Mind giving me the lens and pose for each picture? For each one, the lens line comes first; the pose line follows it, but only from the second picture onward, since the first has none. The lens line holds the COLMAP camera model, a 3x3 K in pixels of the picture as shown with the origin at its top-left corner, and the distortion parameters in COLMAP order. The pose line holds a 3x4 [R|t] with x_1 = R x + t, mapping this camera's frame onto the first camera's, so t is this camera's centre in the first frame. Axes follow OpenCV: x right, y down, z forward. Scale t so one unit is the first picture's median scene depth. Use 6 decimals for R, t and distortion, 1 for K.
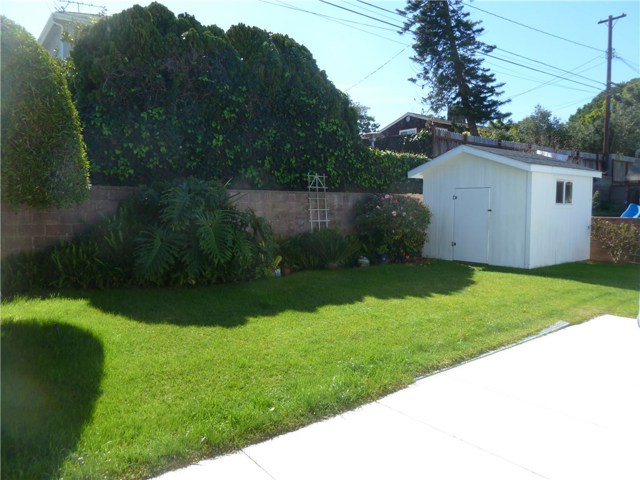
lens RADIAL K [[472.2, 0, 322.8], [0, 472.2, 239.6], [0, 0, 1]] dist [-0.044947, 0.012565]
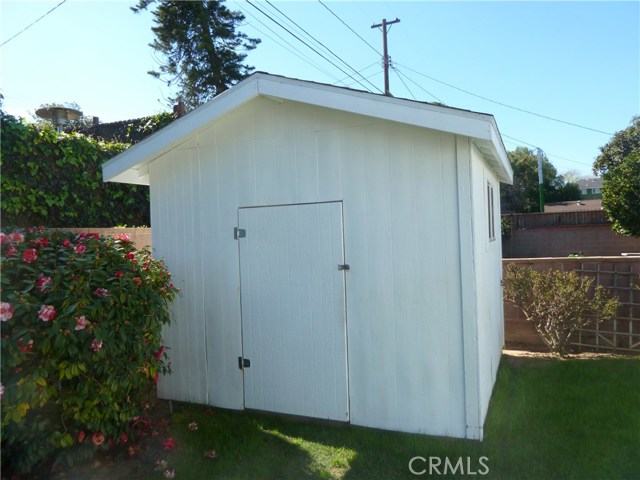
lens RADIAL K [[472.2, 0, 323.1], [0, 472.2, 239.5], [0, 0, 1]] dist [-0.044947, 0.012565]
pose [[0.877777, -0.039074, 0.477473, 0.067079], [0.072330, 0.996052, -0.051458, -0.024929], [-0.473577, 0.079704, 0.877139, 0.265534]]
